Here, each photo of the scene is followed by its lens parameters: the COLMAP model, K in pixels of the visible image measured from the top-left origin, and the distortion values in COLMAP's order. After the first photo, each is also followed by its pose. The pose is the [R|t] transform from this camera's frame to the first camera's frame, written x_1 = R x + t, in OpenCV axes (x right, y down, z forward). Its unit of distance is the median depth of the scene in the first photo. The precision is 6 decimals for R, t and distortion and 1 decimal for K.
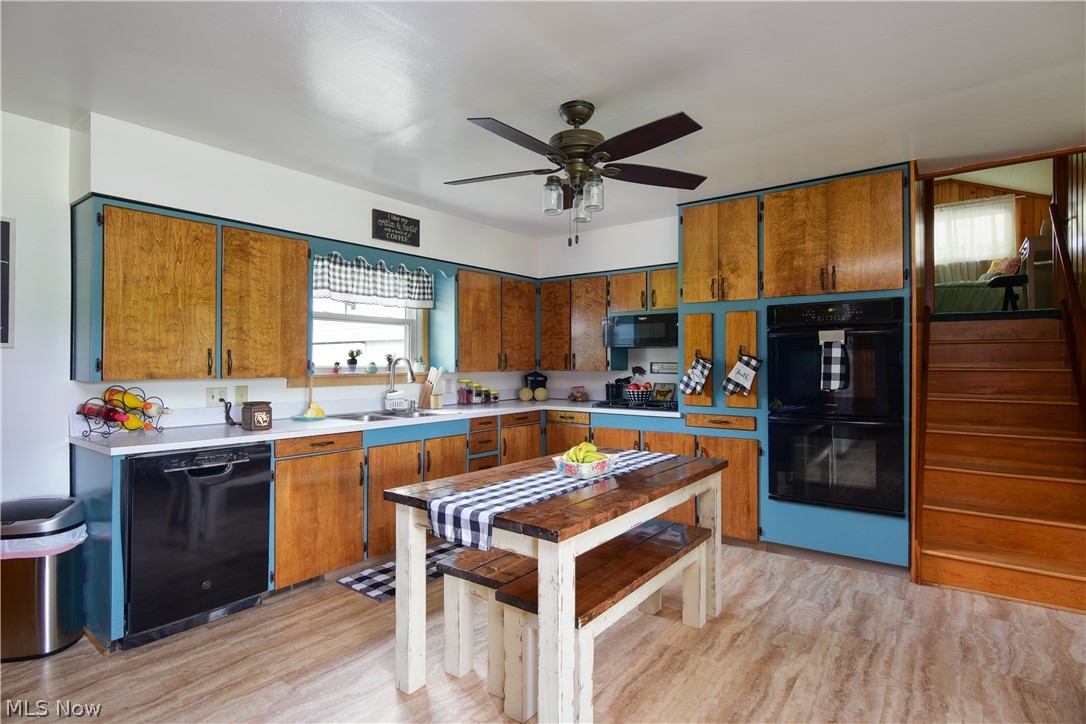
lens RADIAL K [[549.5, 0, 541.7], [0, 549.5, 364.5], [0, 0, 1]] dist [-0.006902, 0.000996]
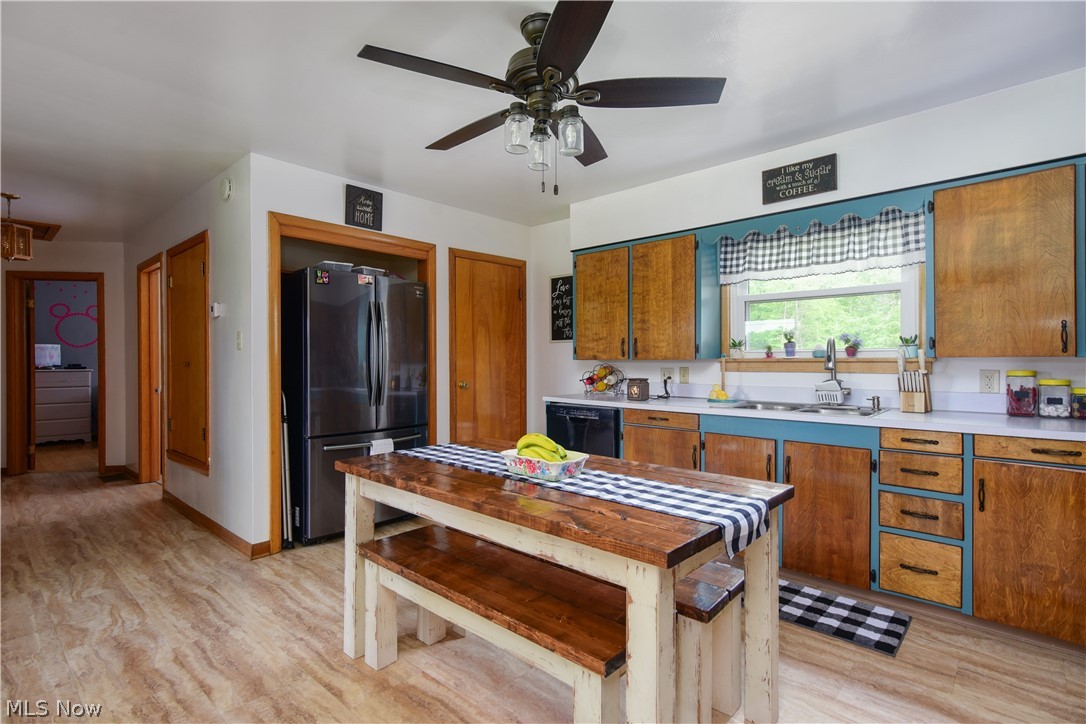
lens RADIAL K [[523.5, 0, 543.1], [0, 523.5, 364.5], [0, 0, 1]] dist [0.001994, 0.001862]
pose [[-0.091277, 0.006887, -0.995802, 0.549326], [-0.004146, 0.999965, 0.007296, 0.022256], [0.995817, 0.004794, -0.091245, 0.698602]]
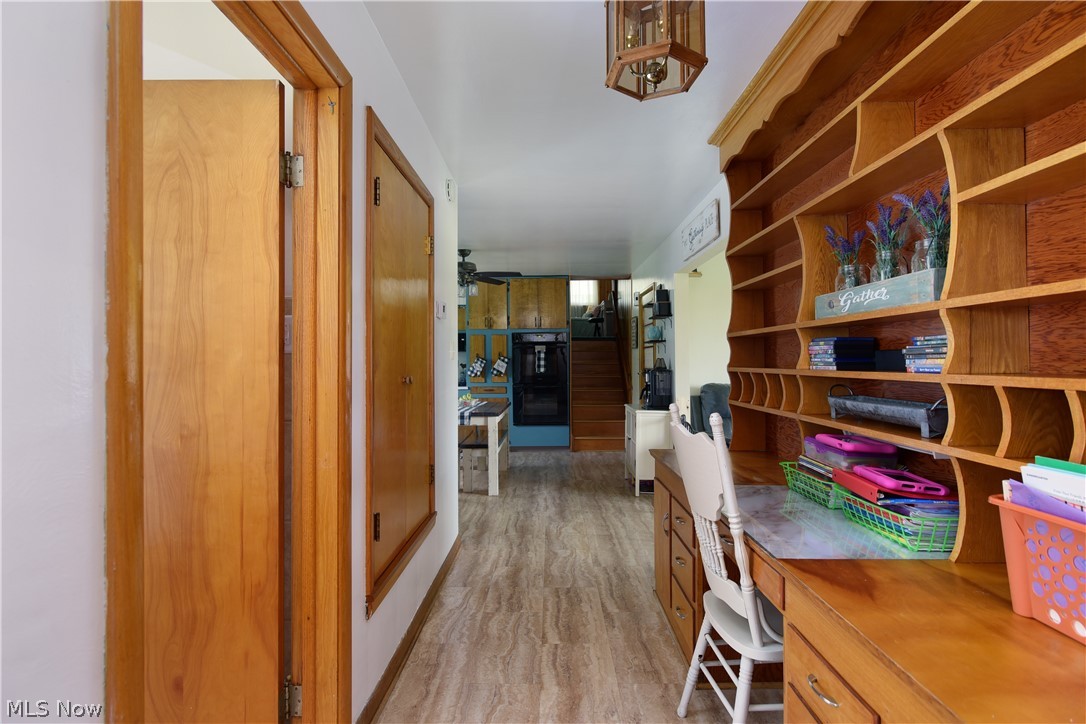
lens RADIAL K [[523.5, 0, 546.8], [0, 523.5, 360.7], [0, 0, 1]] dist [0.001994, 0.001862]
pose [[0.807650, -0.000811, 0.589661, -0.632347], [0.005863, 0.999961, -0.006655, 0.012484], [-0.589633, 0.008832, 0.807623, -0.658574]]
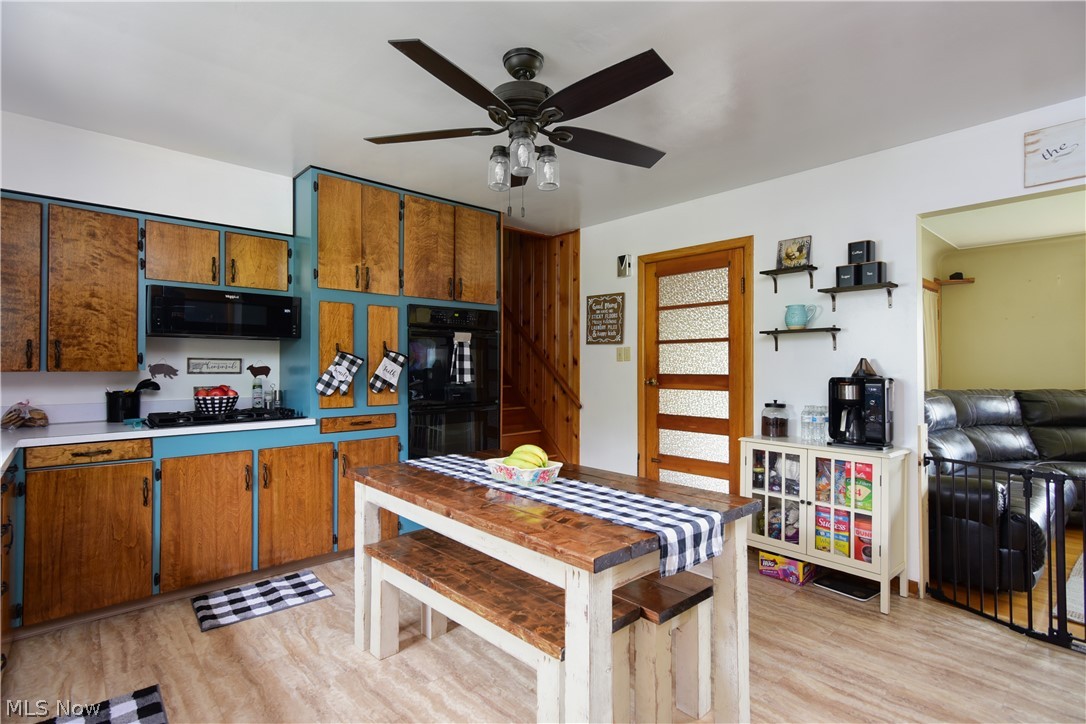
lens RADIAL K [[523.5, 0, 545.7], [0, 523.5, 364.1], [0, 0, 1]] dist [0.001994, 0.001862]
pose [[0.178886, 0.002737, 0.983866, -0.495413], [0.001255, 0.999995, -0.003010, 0.009067], [-0.983869, 0.001773, 0.178881, 0.553171]]
